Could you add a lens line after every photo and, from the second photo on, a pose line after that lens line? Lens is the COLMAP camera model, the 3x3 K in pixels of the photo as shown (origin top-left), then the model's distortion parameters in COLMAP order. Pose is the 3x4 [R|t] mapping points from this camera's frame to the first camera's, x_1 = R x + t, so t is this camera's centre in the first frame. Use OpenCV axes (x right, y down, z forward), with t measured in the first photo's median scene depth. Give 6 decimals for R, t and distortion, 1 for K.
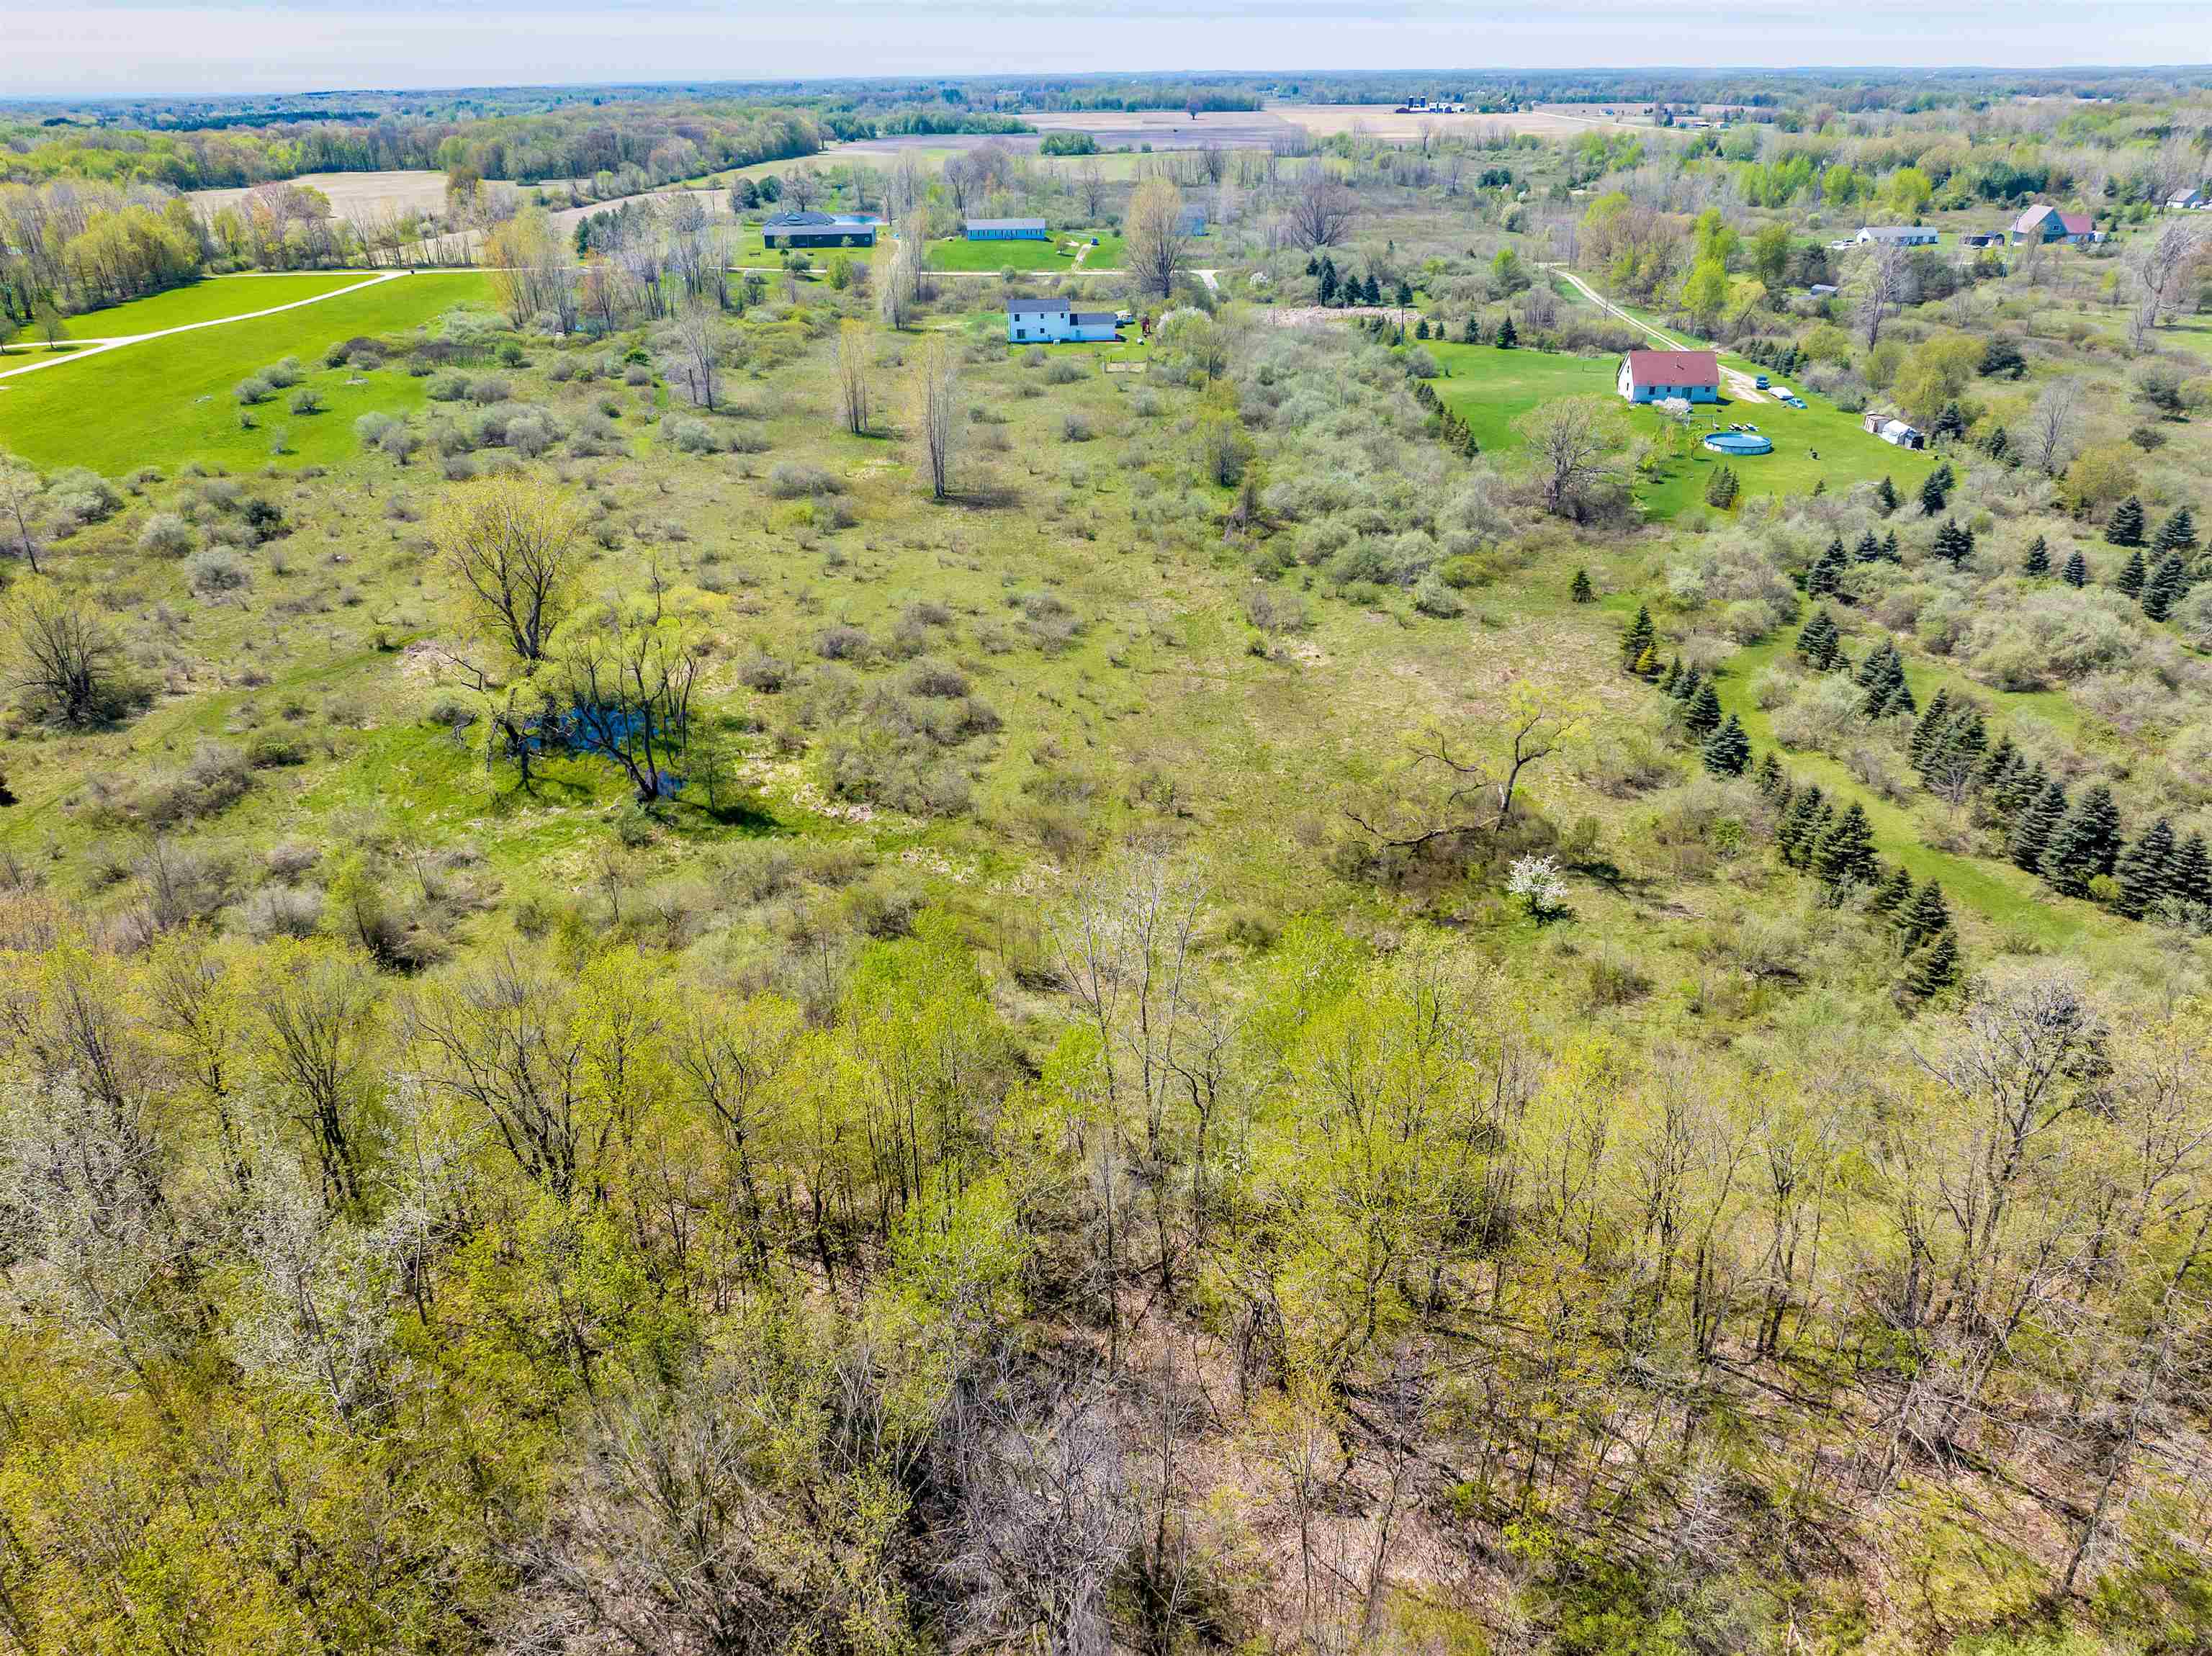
lens RADIAL K [[1551.9, 0, 1105.6], [0, 1551.9, 825.1], [0, 0, 1]] dist [-0.055694, 0.034895]
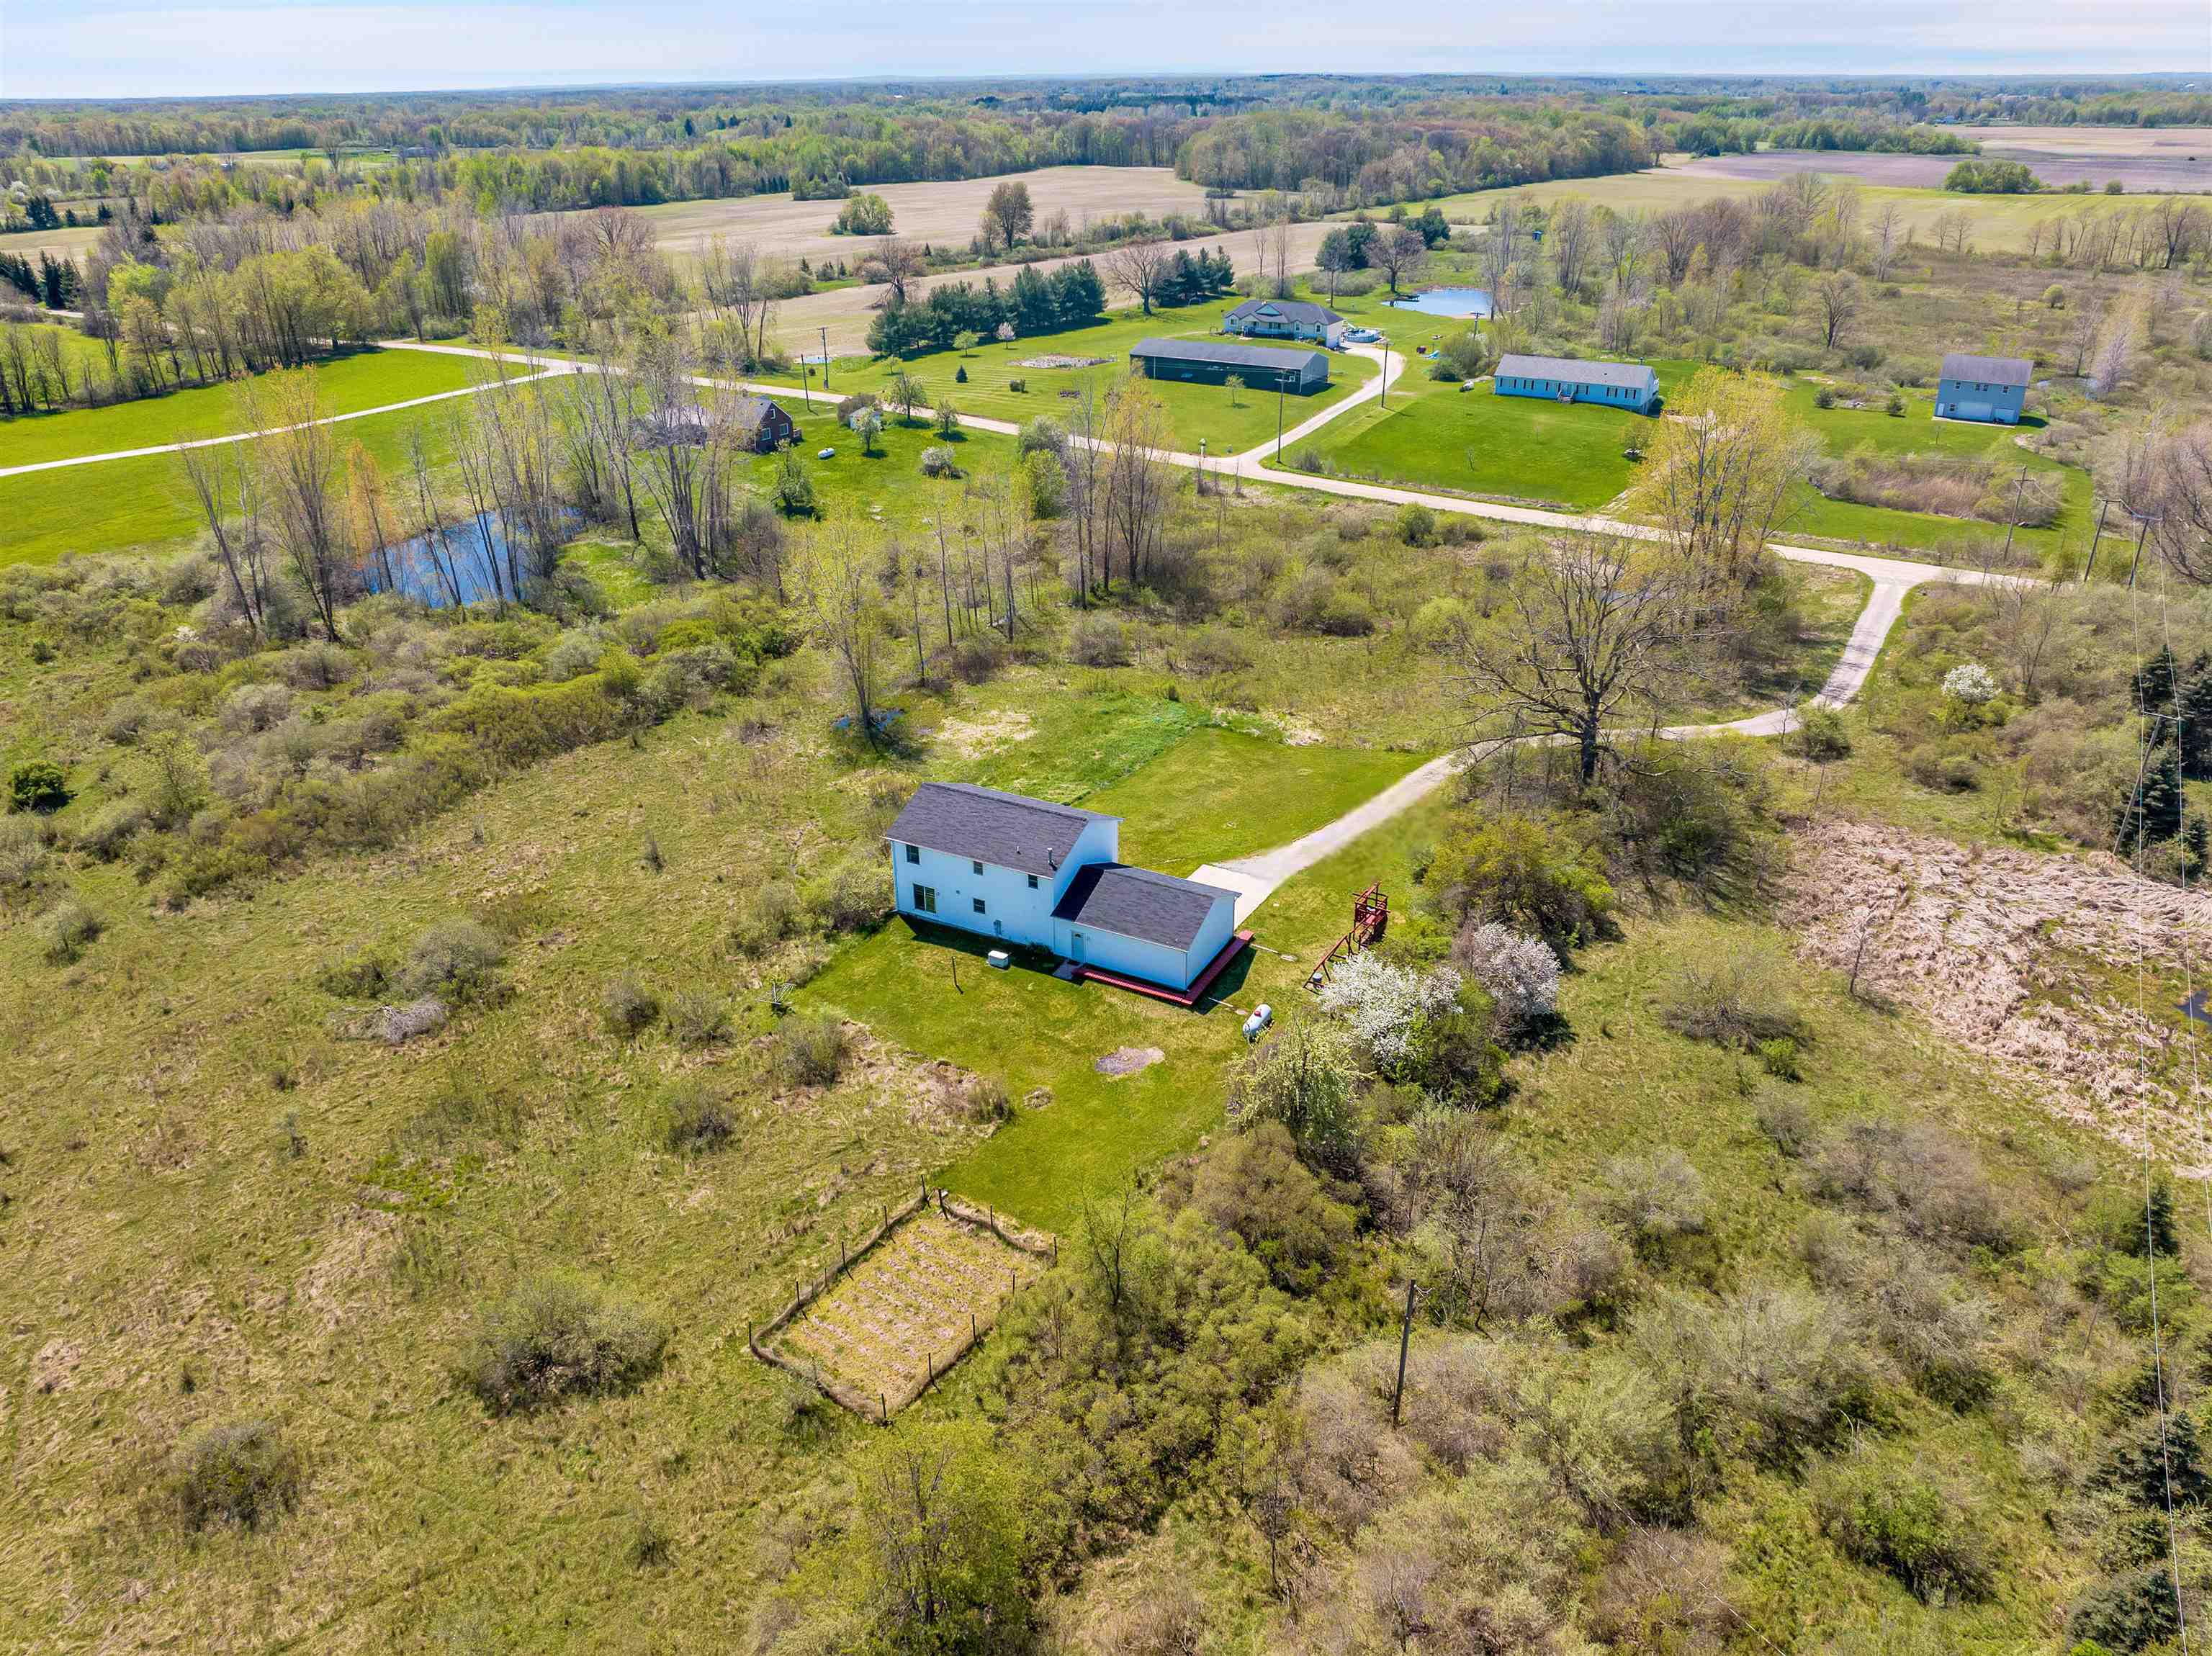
lens RADIAL K [[1551.9, 0, 1095.1], [0, 1551.9, 830.0], [0, 0, 1]] dist [-0.055694, 0.034895]
pose [[0.845271, 0.242749, -0.476014, 0.060693], [-0.239127, 0.968514, 0.069282, -0.172242], [0.477844, 0.055265, 0.876705, 0.345405]]
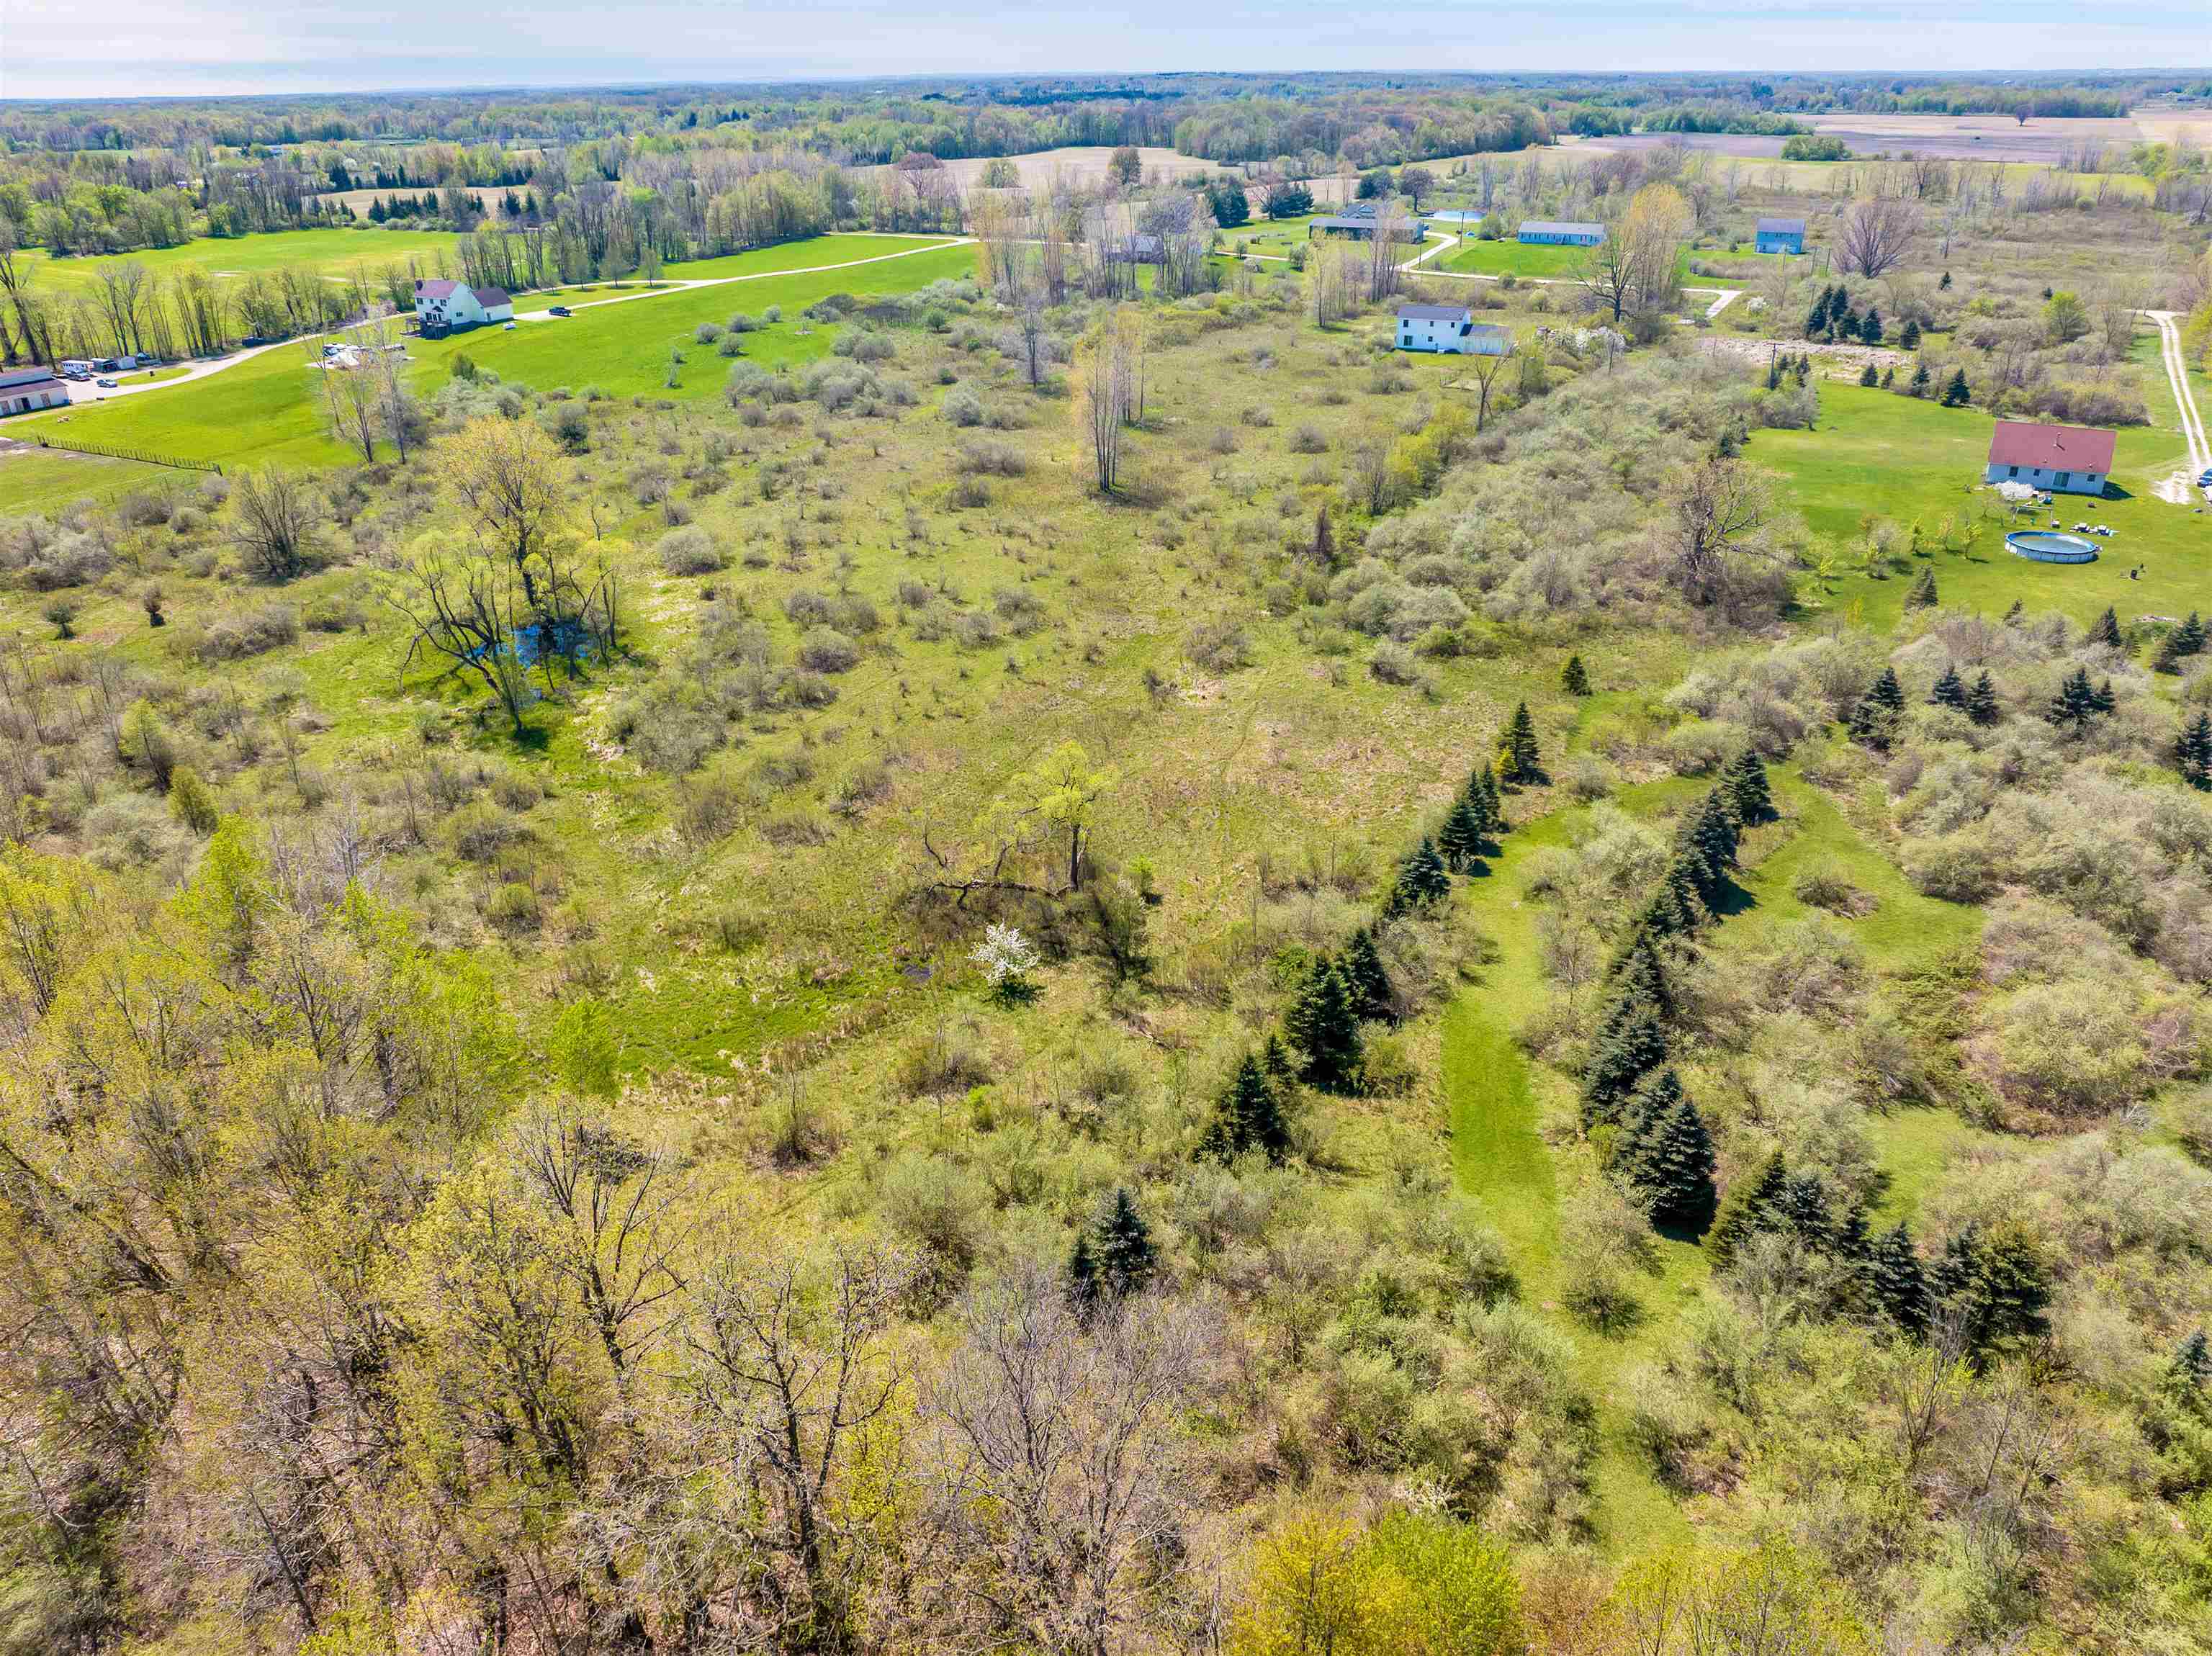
lens RADIAL K [[1551.9, 0, 1113.9], [0, 1551.9, 823.9], [0, 0, 1]] dist [-0.055694, 0.034895]
pose [[0.886401, 0.208495, -0.413308, 0.114780], [-0.206454, 0.977169, 0.050165, -0.016274], [0.414331, 0.040863, 0.909209, 0.030029]]
